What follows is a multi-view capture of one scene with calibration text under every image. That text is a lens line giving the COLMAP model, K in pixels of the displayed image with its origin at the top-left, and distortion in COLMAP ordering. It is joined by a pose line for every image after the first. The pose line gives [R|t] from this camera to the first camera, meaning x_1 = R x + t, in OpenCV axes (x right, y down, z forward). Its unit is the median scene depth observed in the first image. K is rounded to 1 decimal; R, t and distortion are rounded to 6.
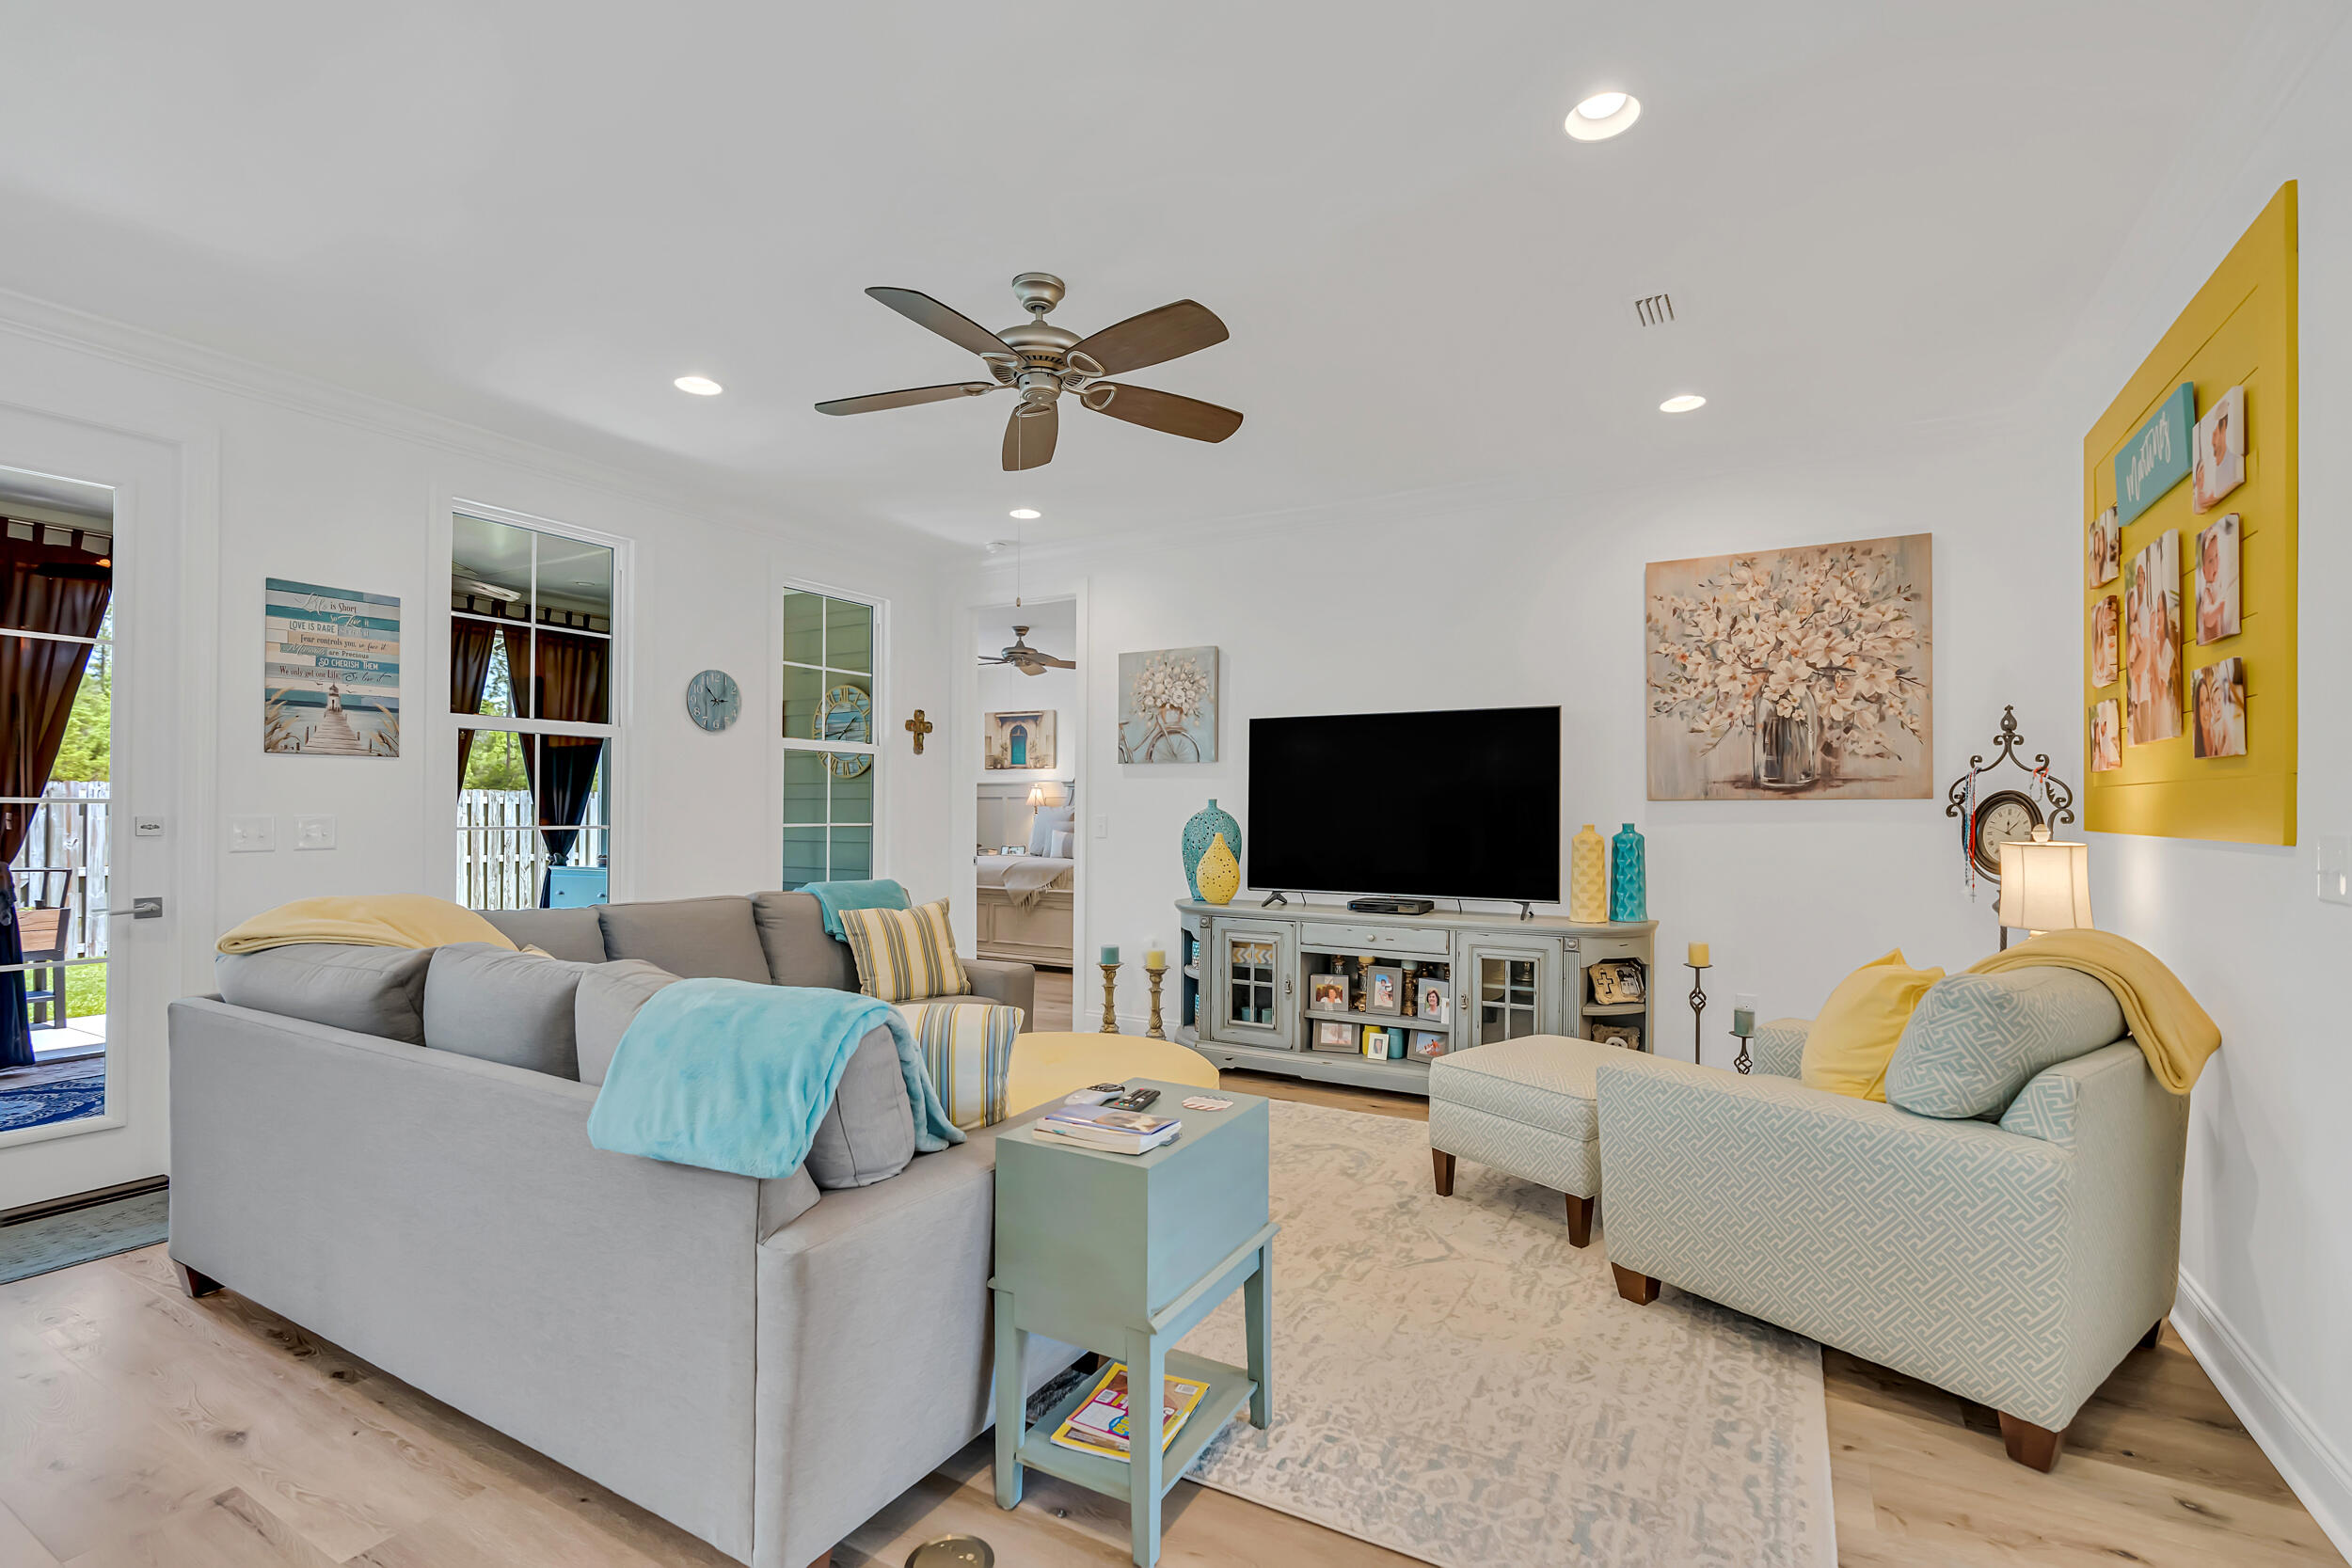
lens RADIAL K [[1055.5, 0, 1193.4], [0, 1055.5, 801.5], [0, 0, 1]] dist [-0.012425, 0.003623]
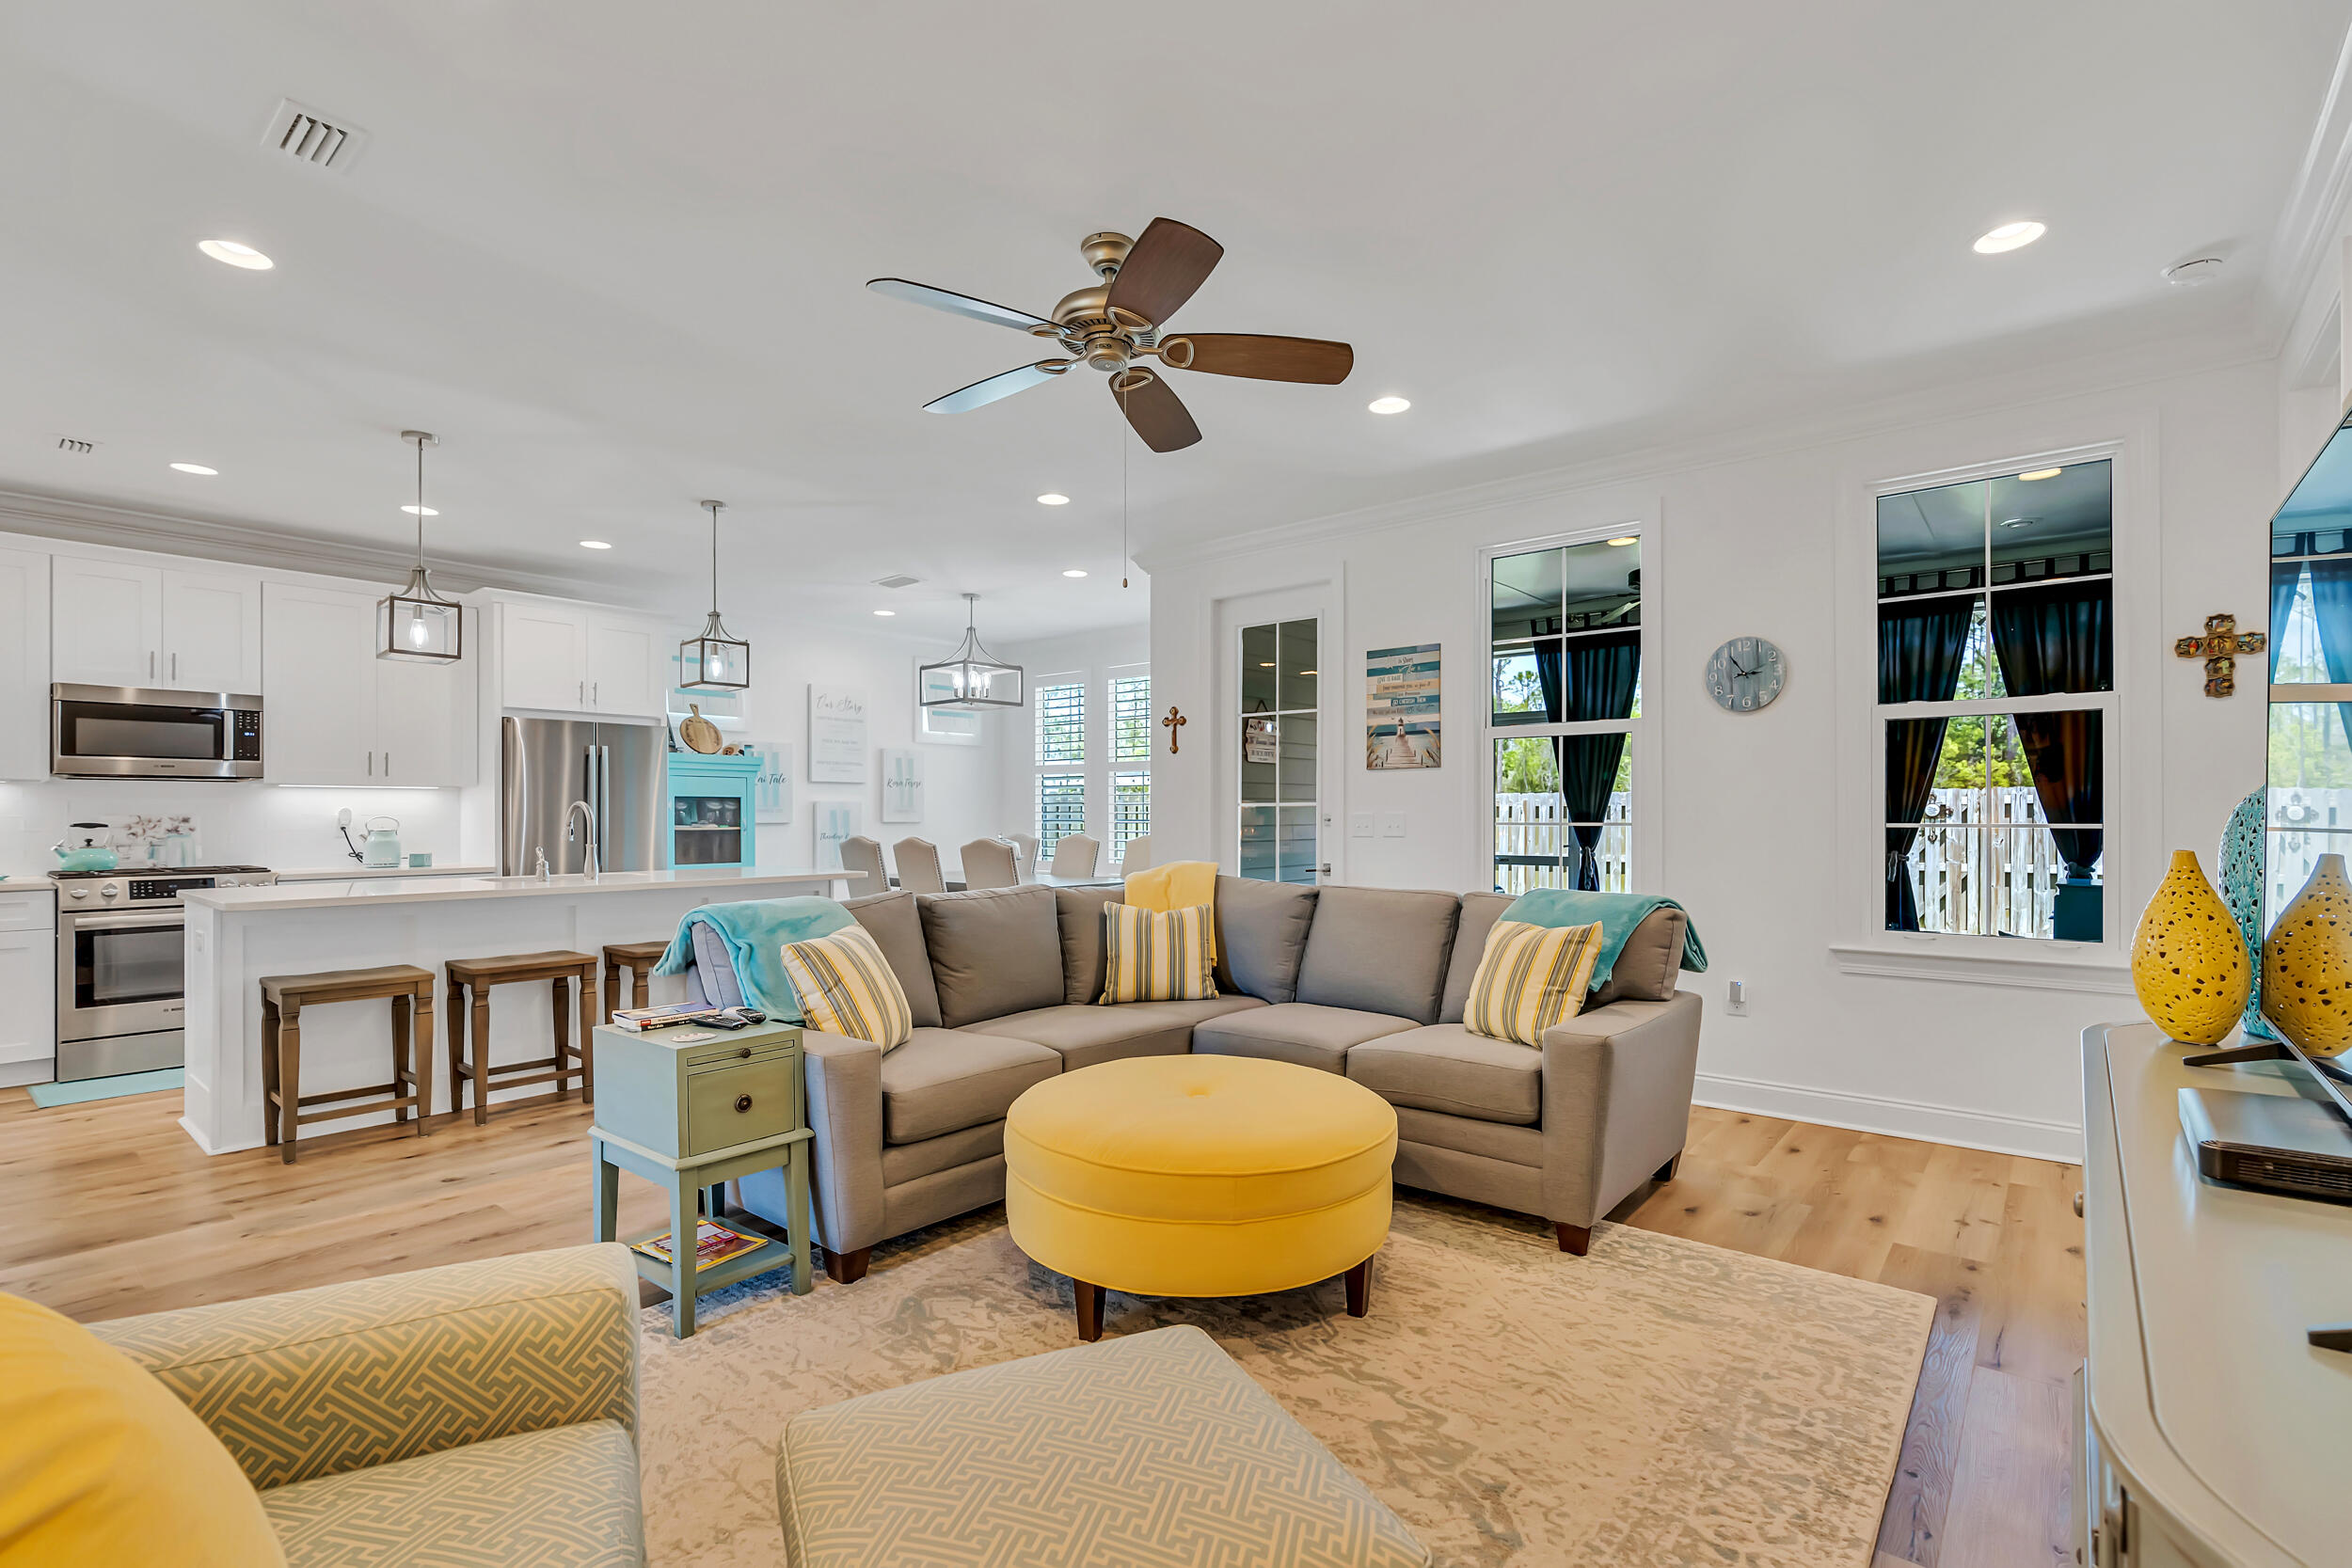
lens RADIAL K [[1055.5, 0, 1177.0], [0, 1055.5, 816.7], [0, 0, 1]] dist [-0.012425, 0.003623]
pose [[-0.182634, -0.001279, -0.983180, 0.541028], [0.010097, 0.999944, -0.003177, 0.018647], [0.983129, -0.010508, -0.182611, 0.861570]]
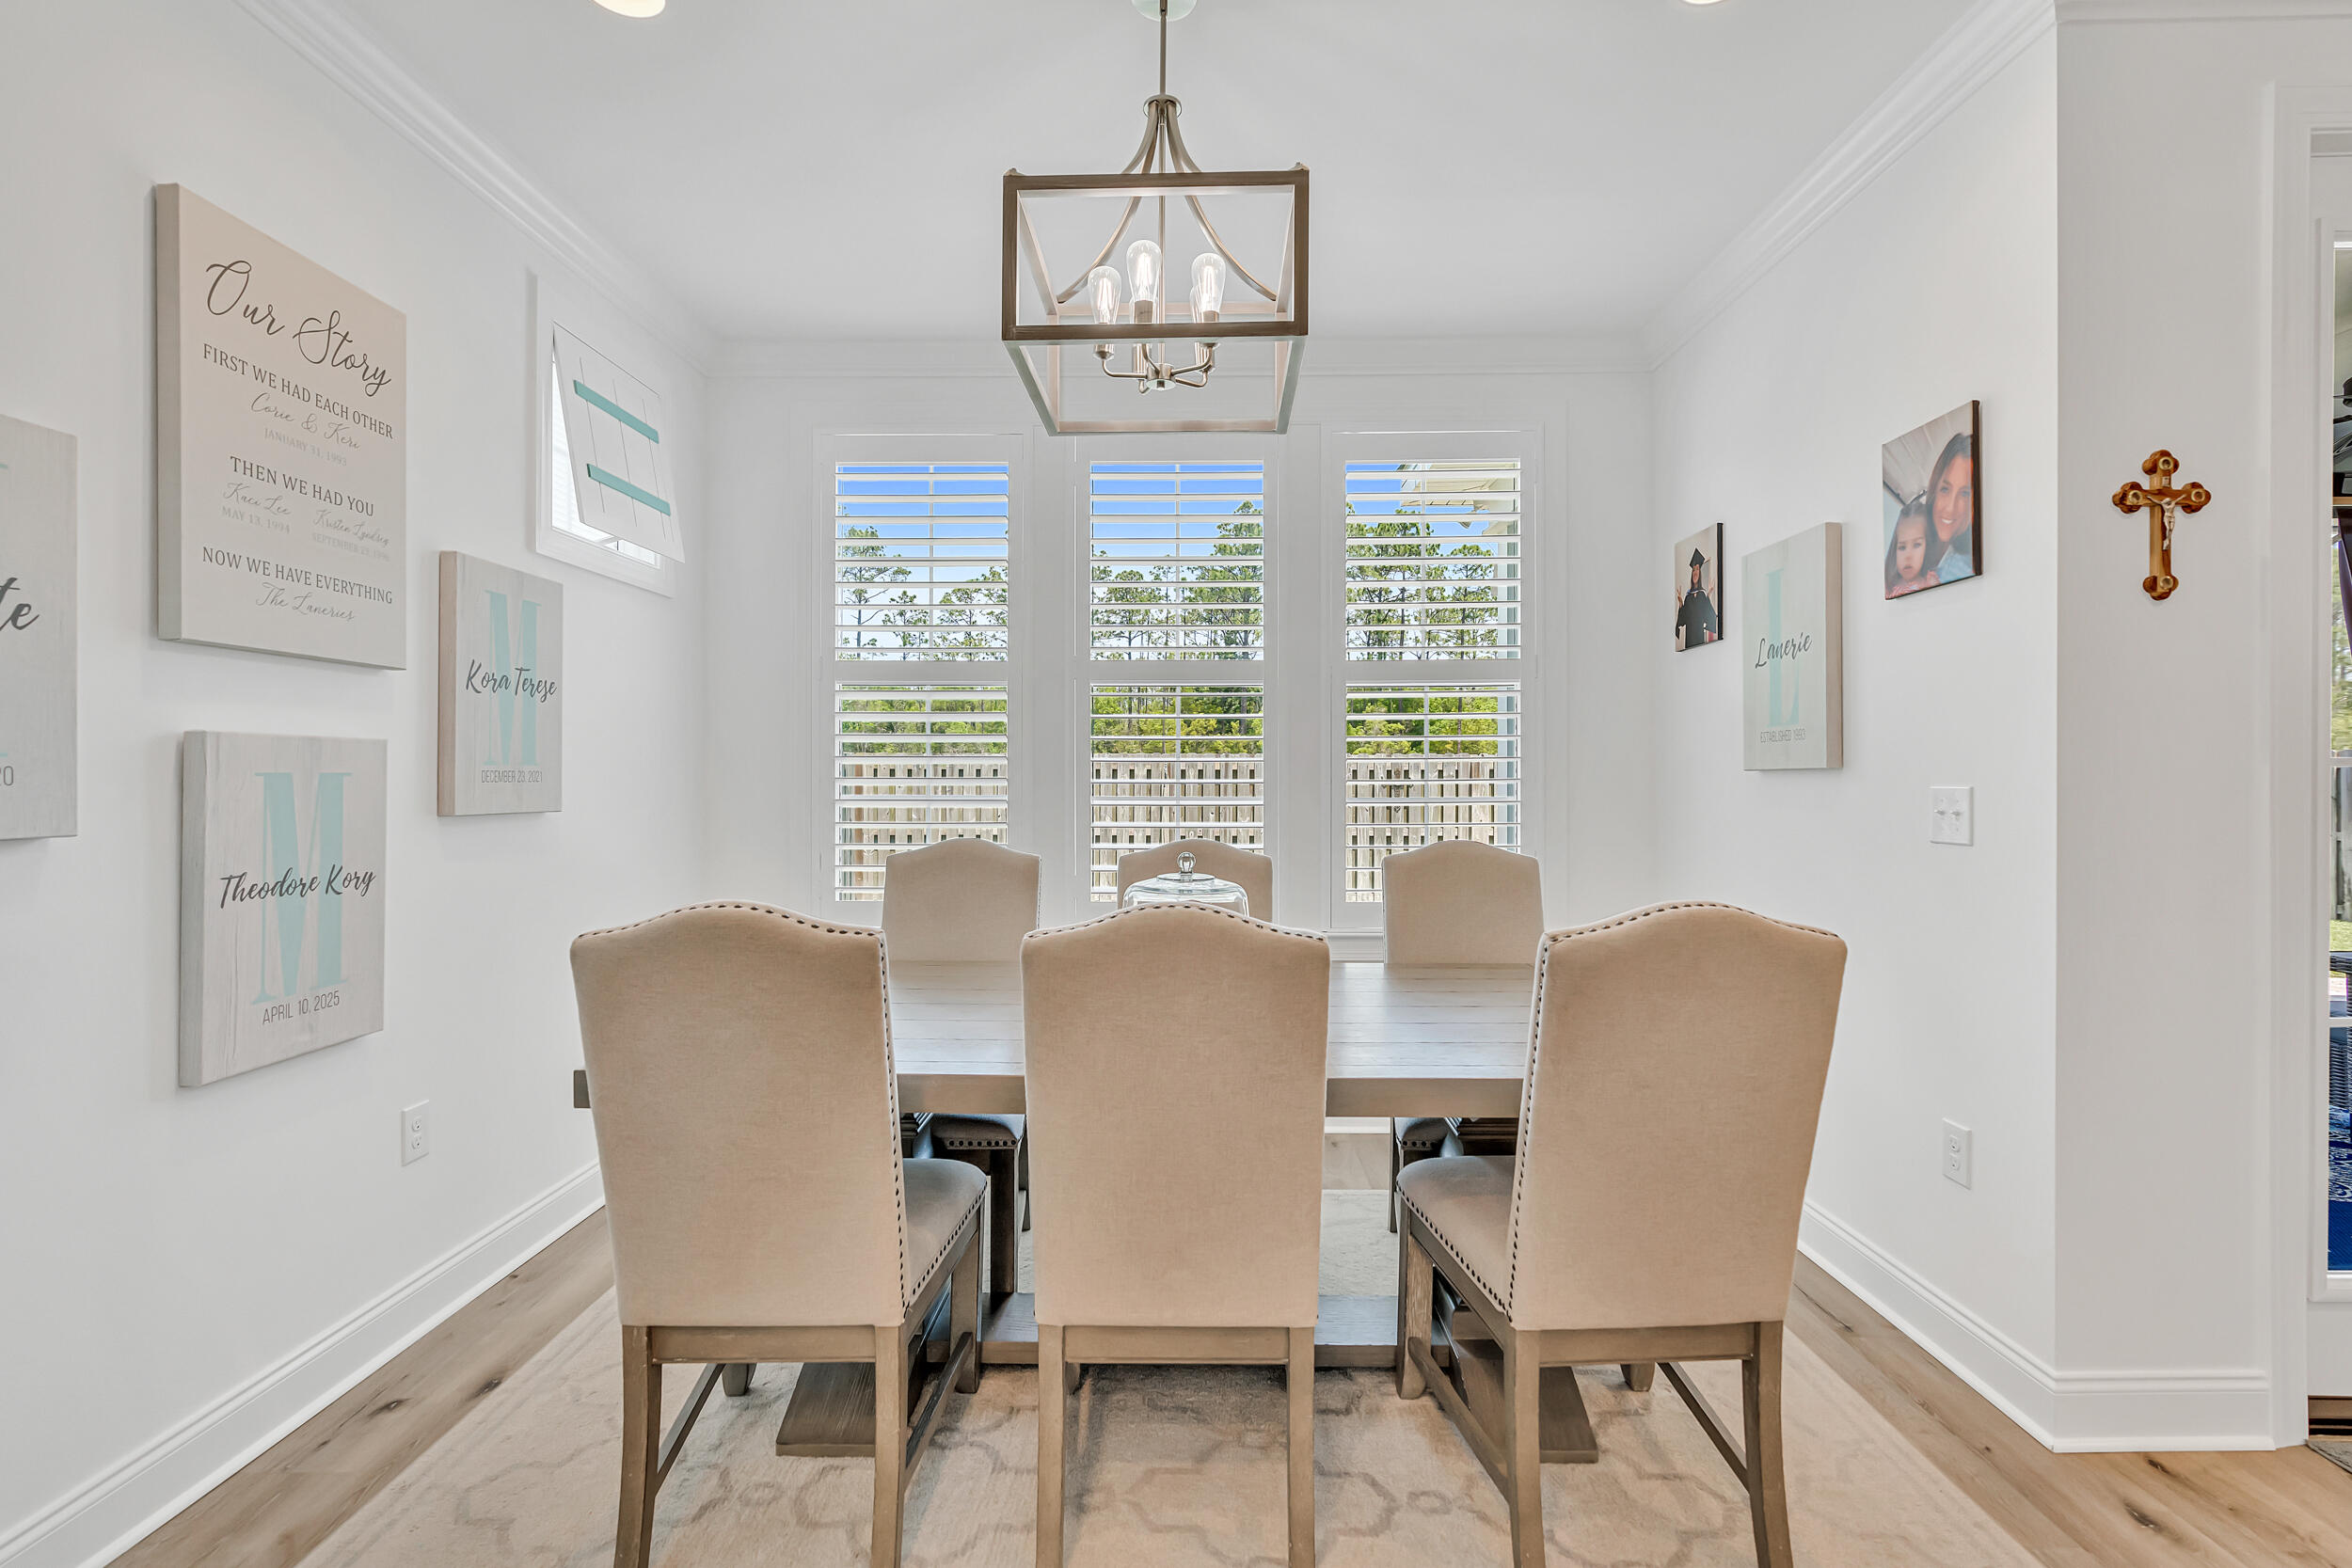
lens RADIAL K [[1055.5, 0, 1186.0], [0, 1055.5, 773.0], [0, 0, 1]] dist [-0.012425, 0.003623]
pose [[0.476270, -0.007596, -0.879266, -0.706211], [0.011846, 0.999927, -0.002221, -0.001189], [0.879219, -0.009358, 0.476326, -0.011704]]
